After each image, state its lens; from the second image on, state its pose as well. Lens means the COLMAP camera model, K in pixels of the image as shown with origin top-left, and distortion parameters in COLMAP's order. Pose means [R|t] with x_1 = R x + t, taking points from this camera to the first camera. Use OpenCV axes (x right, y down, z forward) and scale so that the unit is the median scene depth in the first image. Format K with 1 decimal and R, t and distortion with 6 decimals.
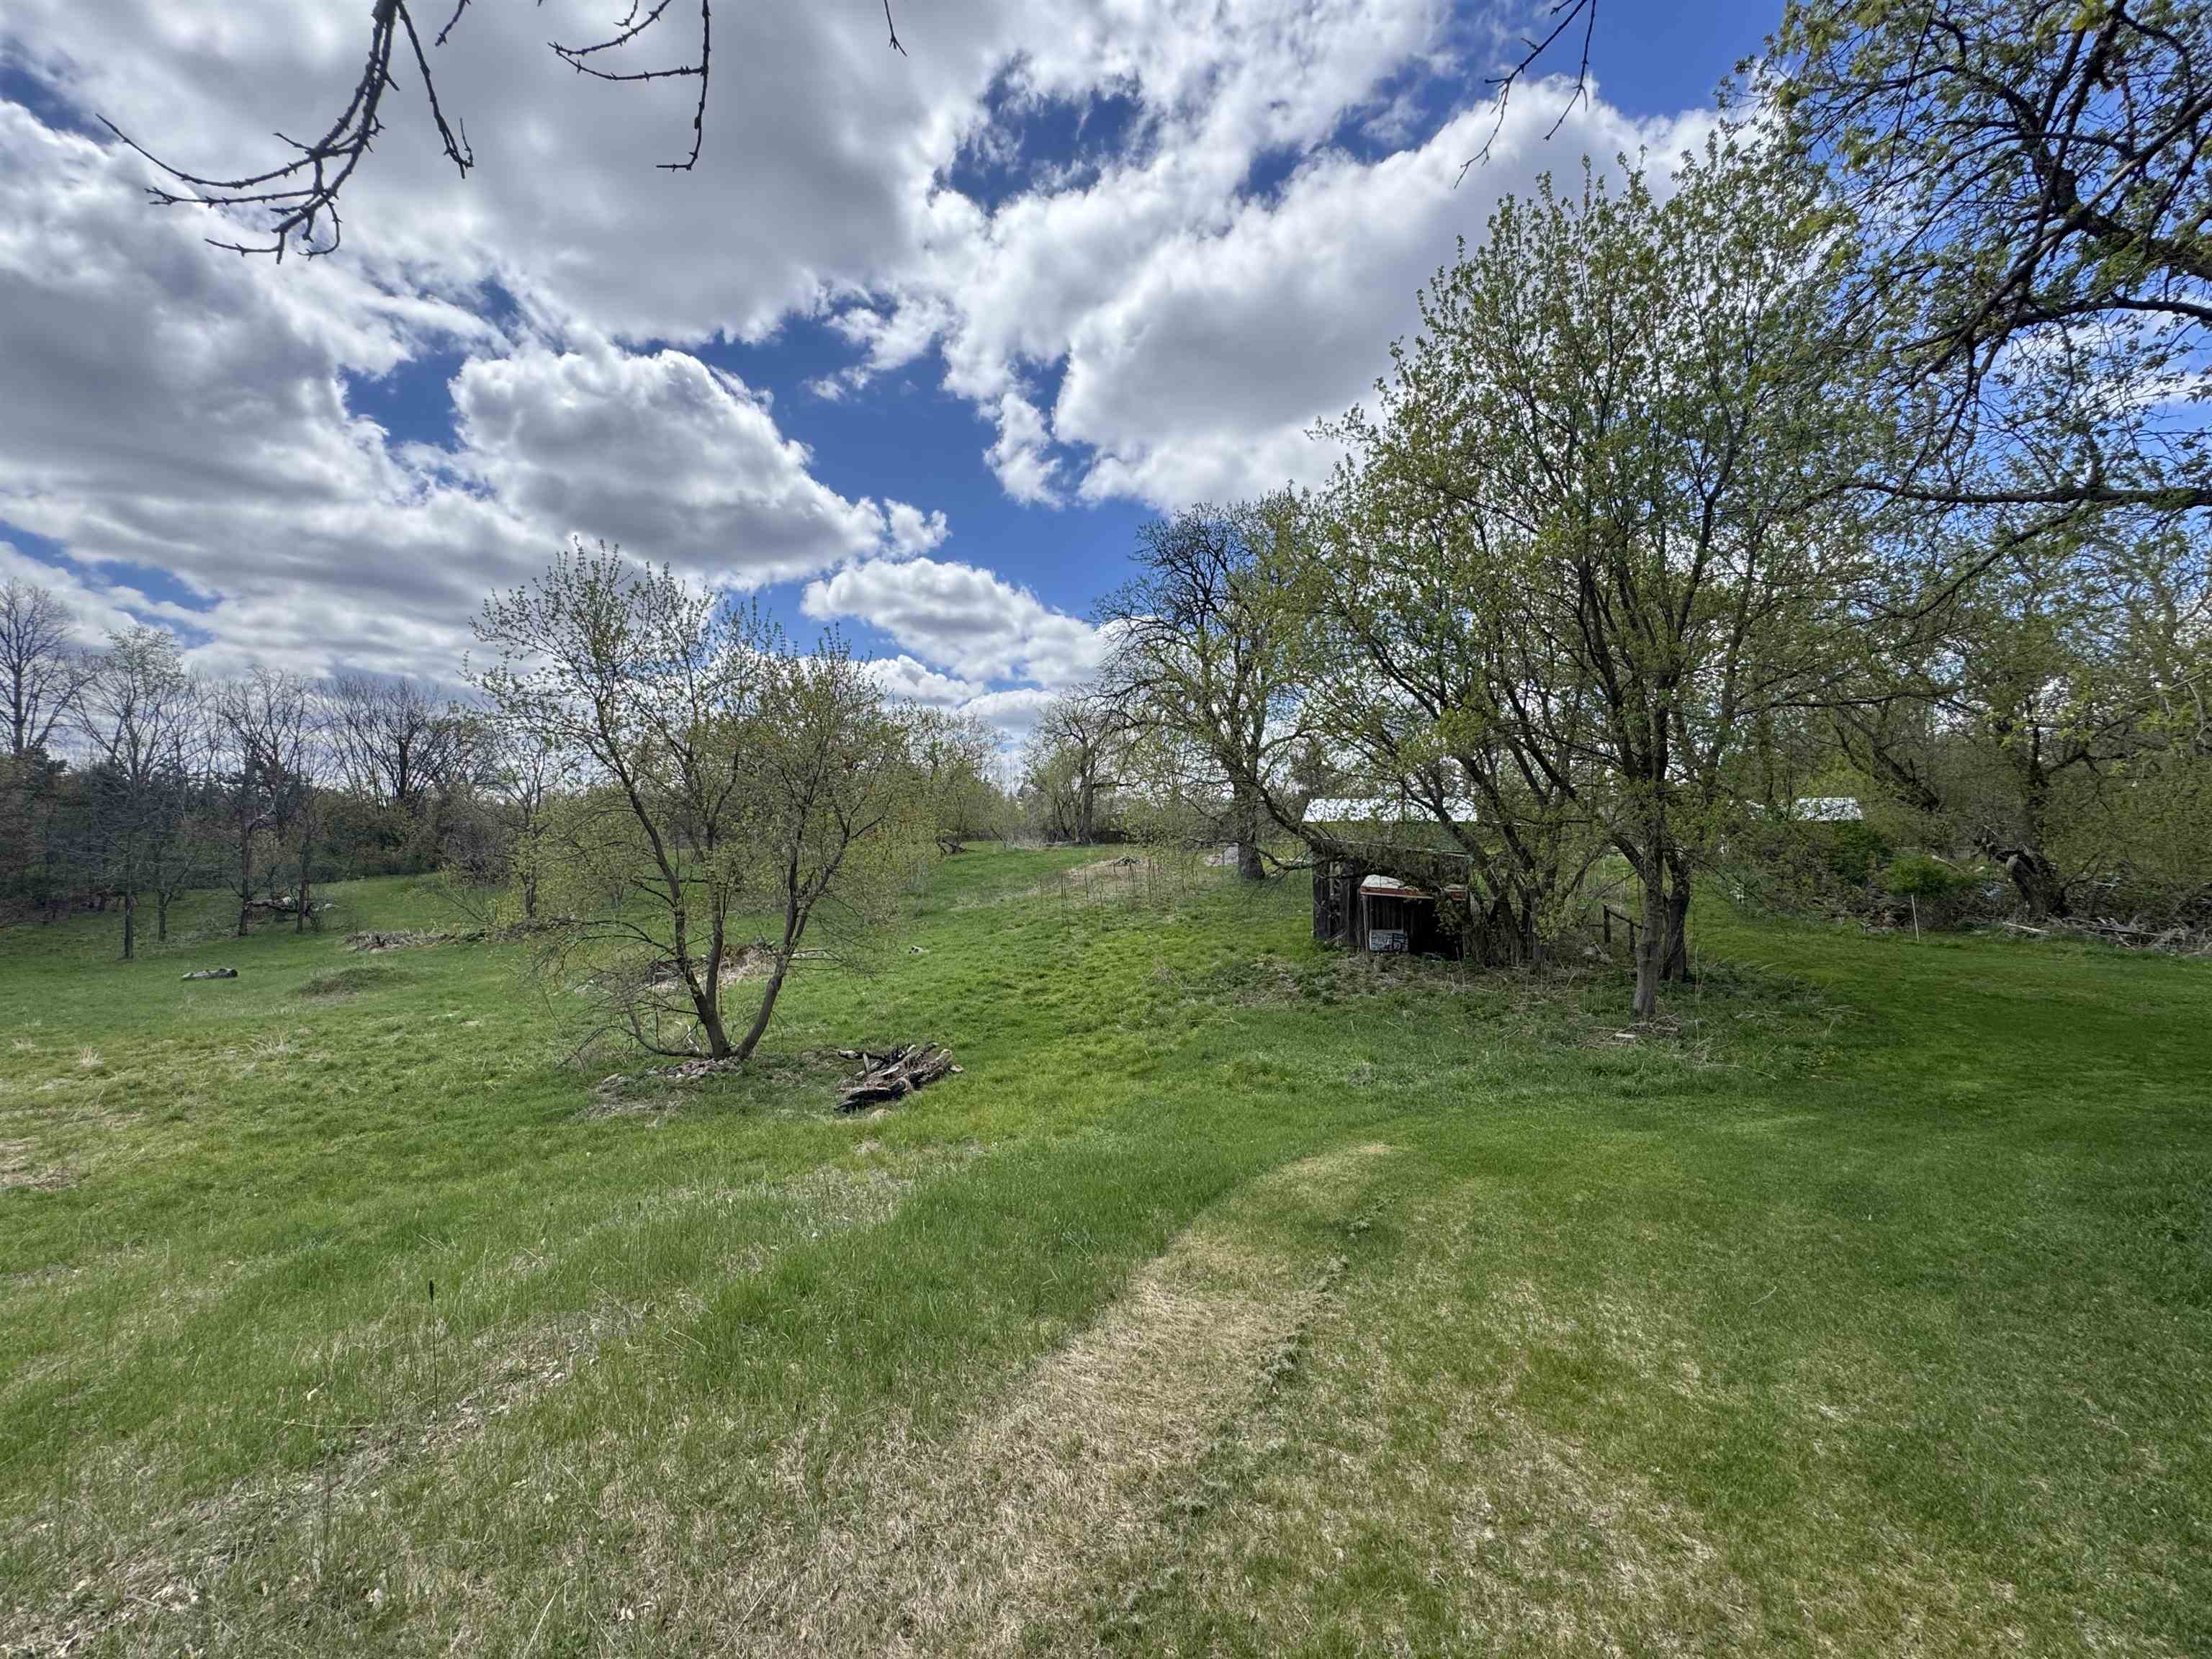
lens RADIAL K [[875.4, 0, 1094.2], [0, 875.4, 835.3], [0, 0, 1]] dist [-0.013552, 0.002307]
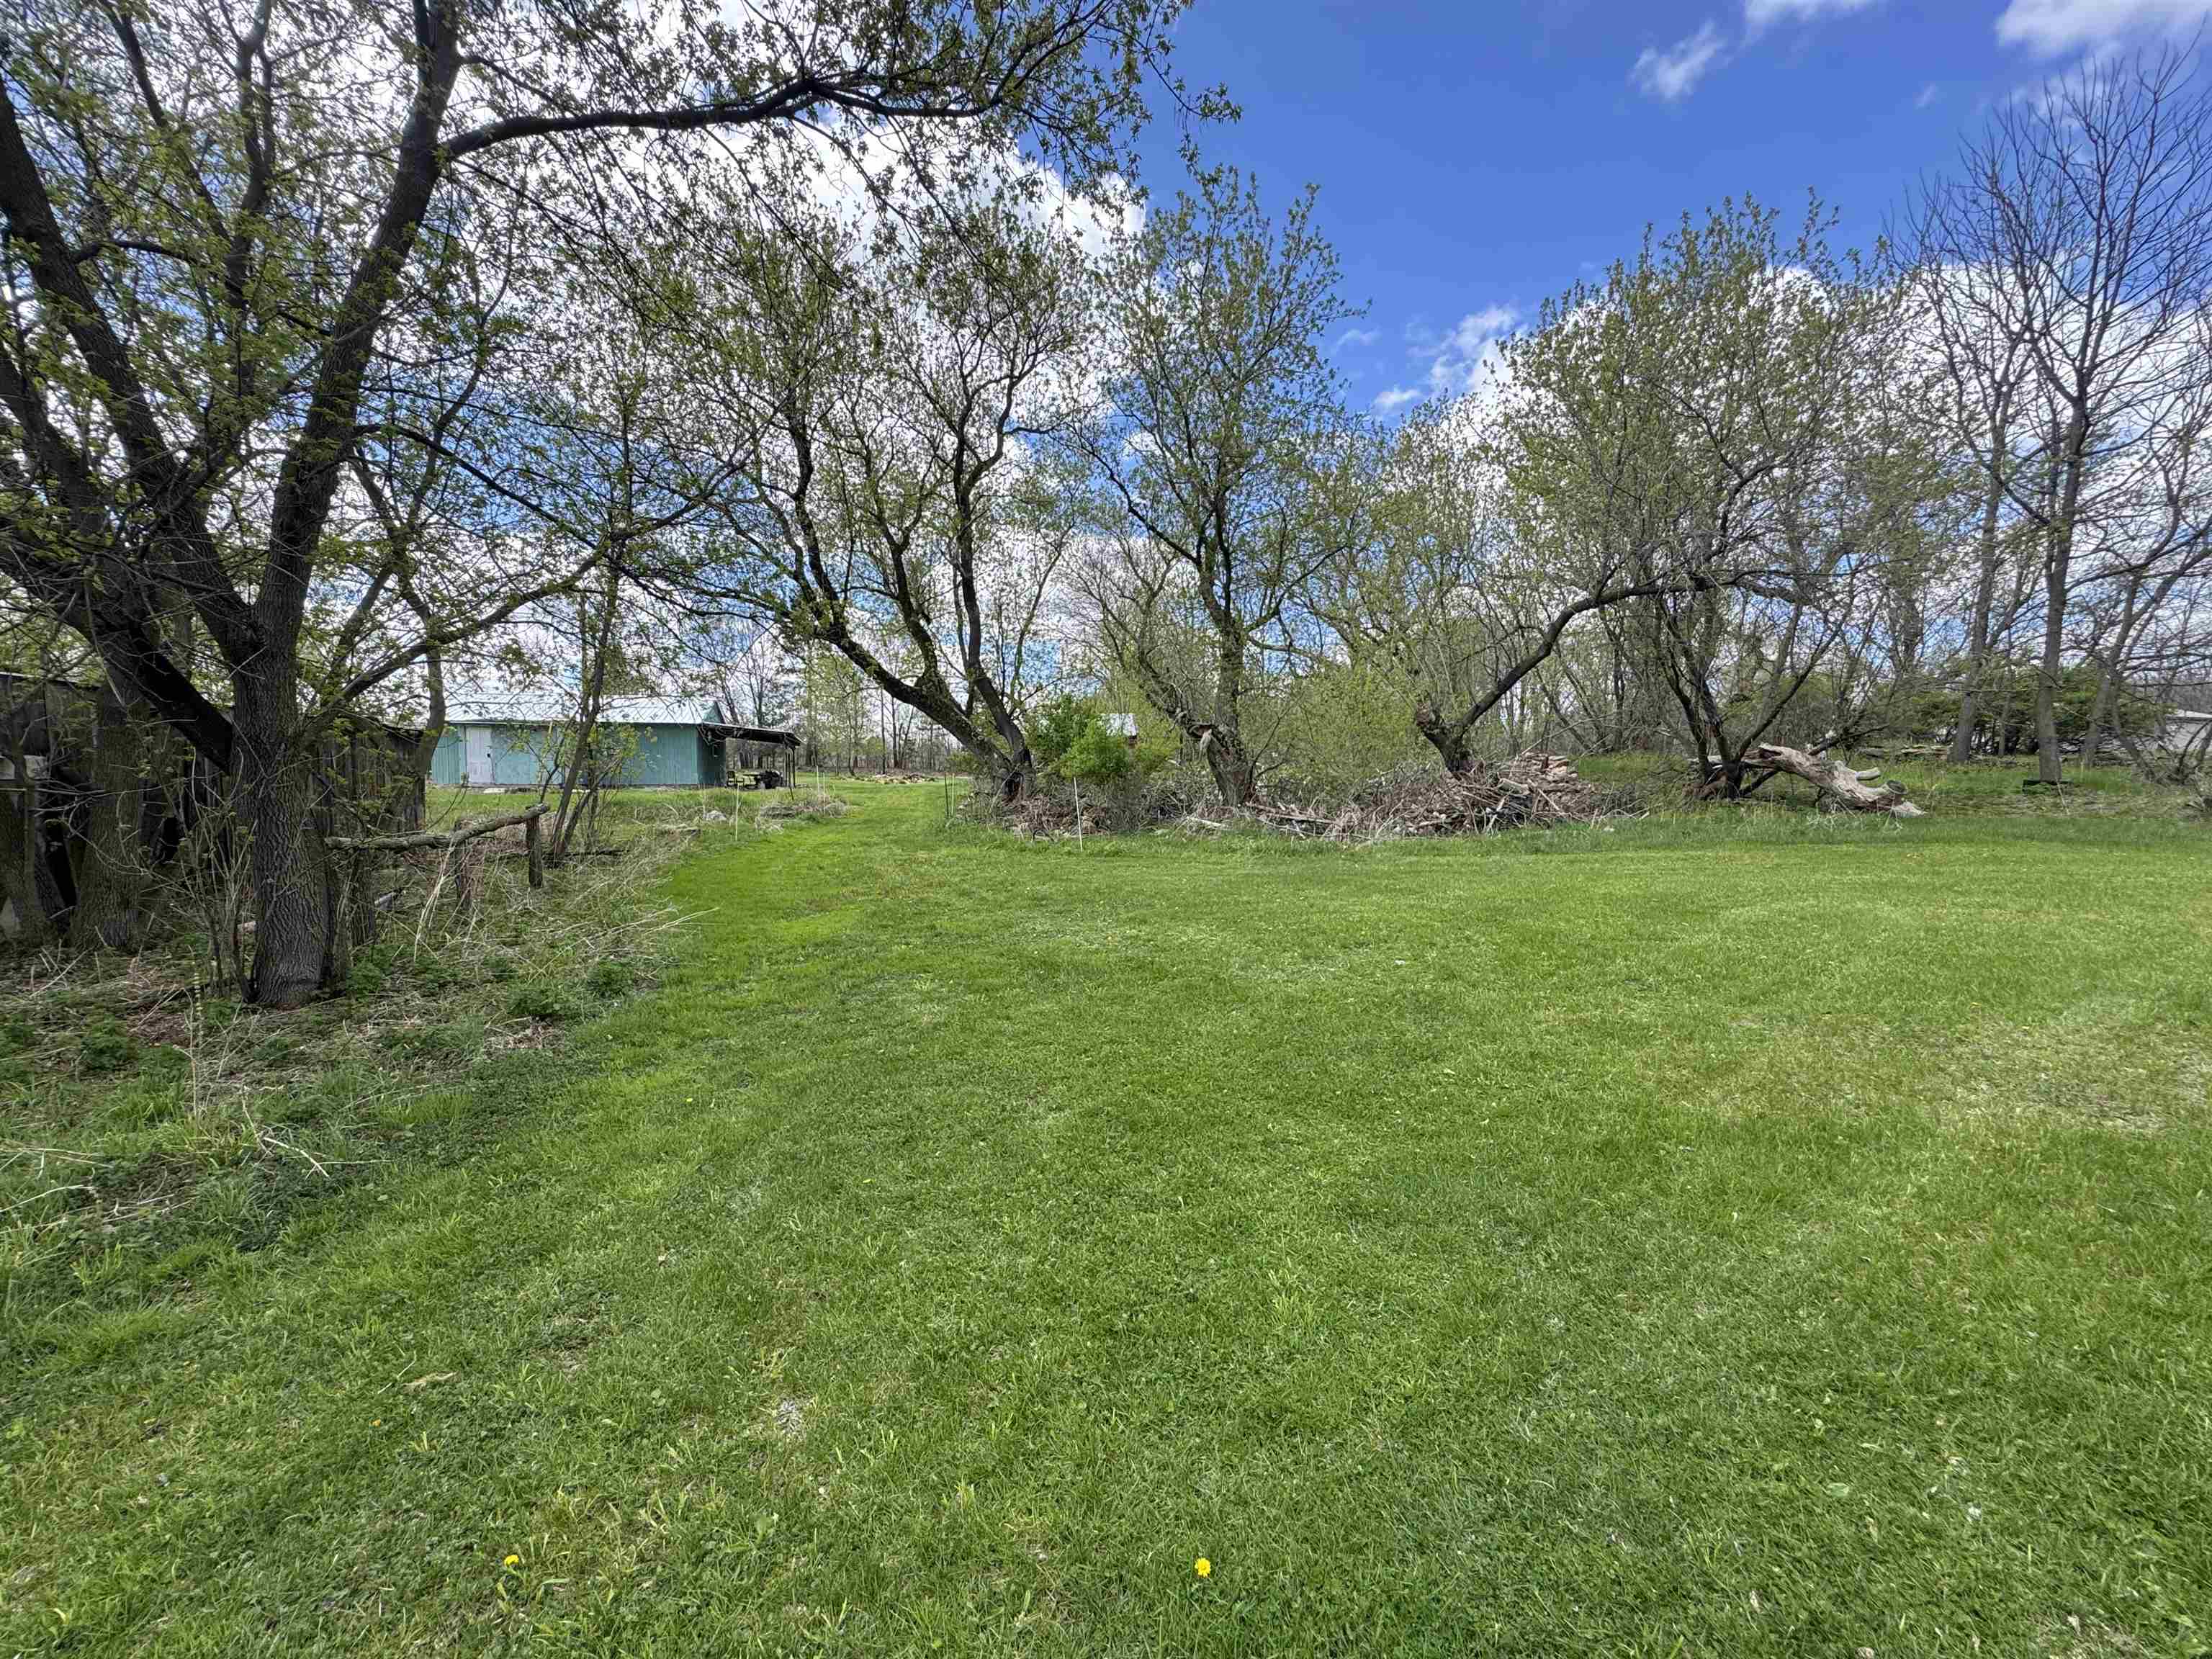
lens RADIAL K [[881.8, 0, 1106.0], [0, 881.8, 829.5], [0, 0, 1]] dist [-0.014878, 0.000505]
pose [[0.808333, -0.037128, 0.587554, 0.534585], [0.007897, 0.998603, 0.052239, 0.067848], [-0.588673, -0.037587, 0.807497, 0.426025]]
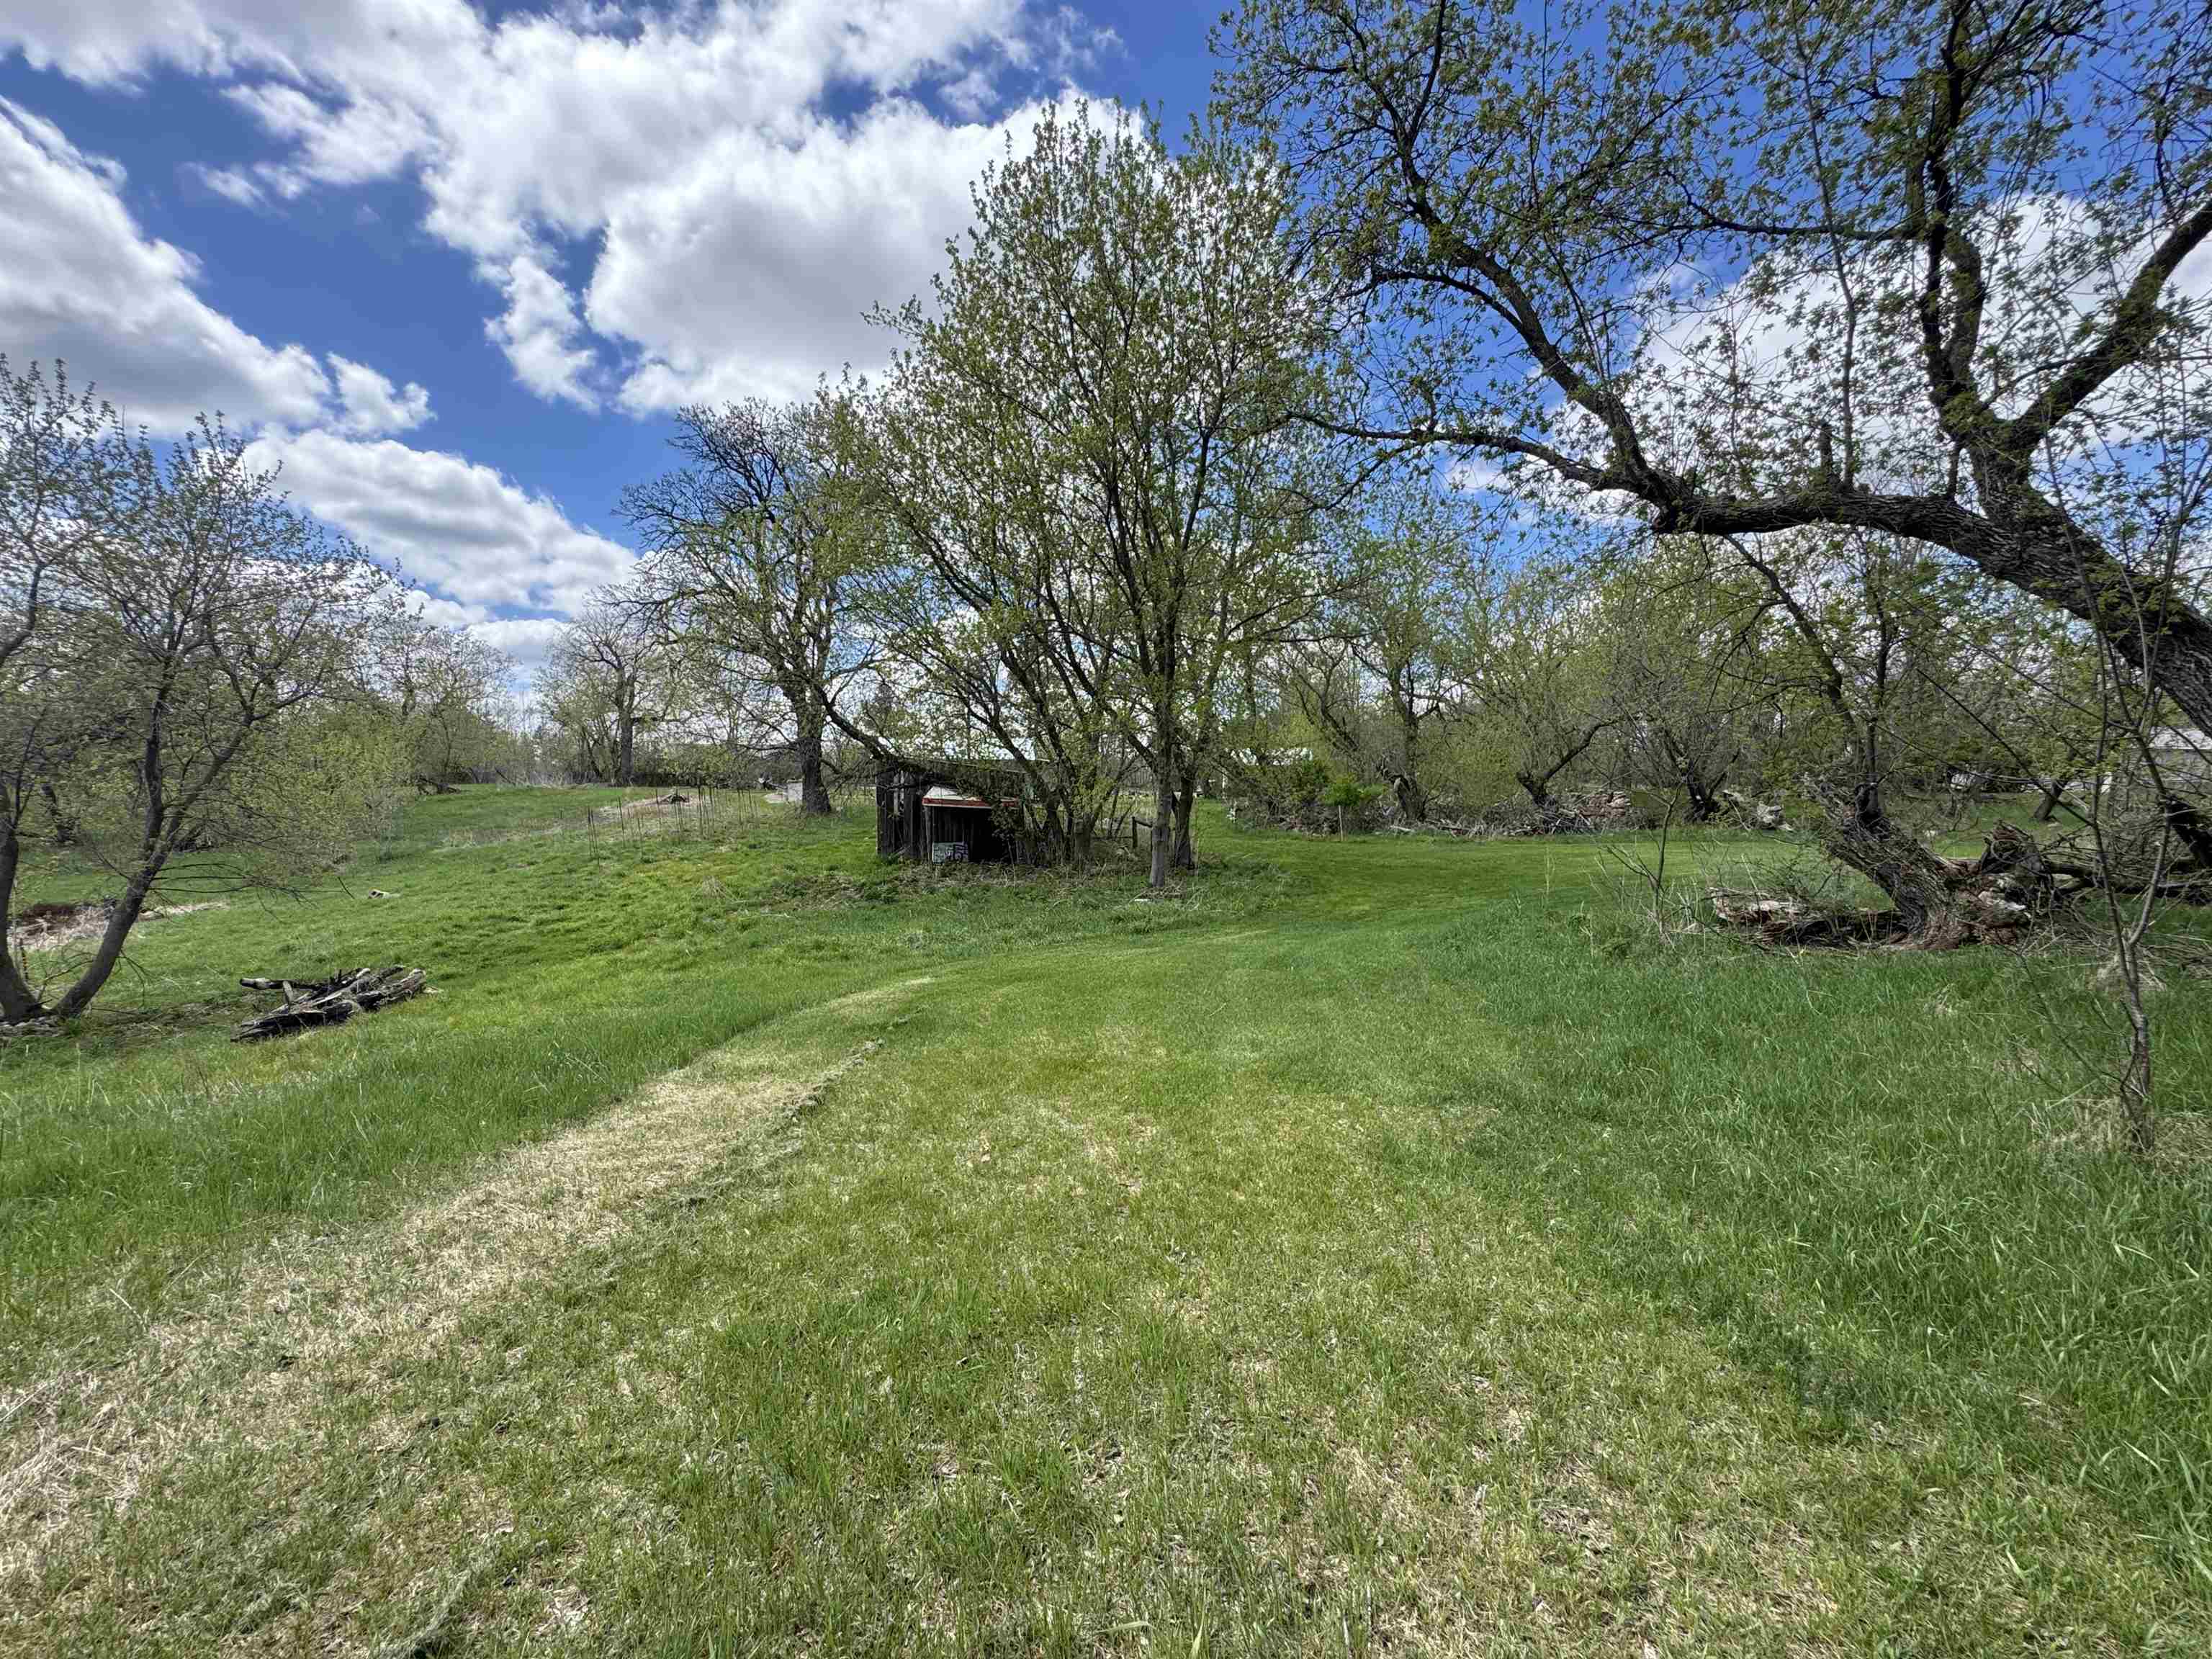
lens RADIAL K [[881.8, 0, 1106.0], [0, 881.8, 829.5], [0, 0, 1]] dist [-0.014878, 0.000505]
pose [[0.883612, -0.010903, 0.468093, 0.012217], [-0.005523, 0.999417, 0.033704, 0.058210], [-0.468188, -0.032367, 0.883036, -0.006336]]
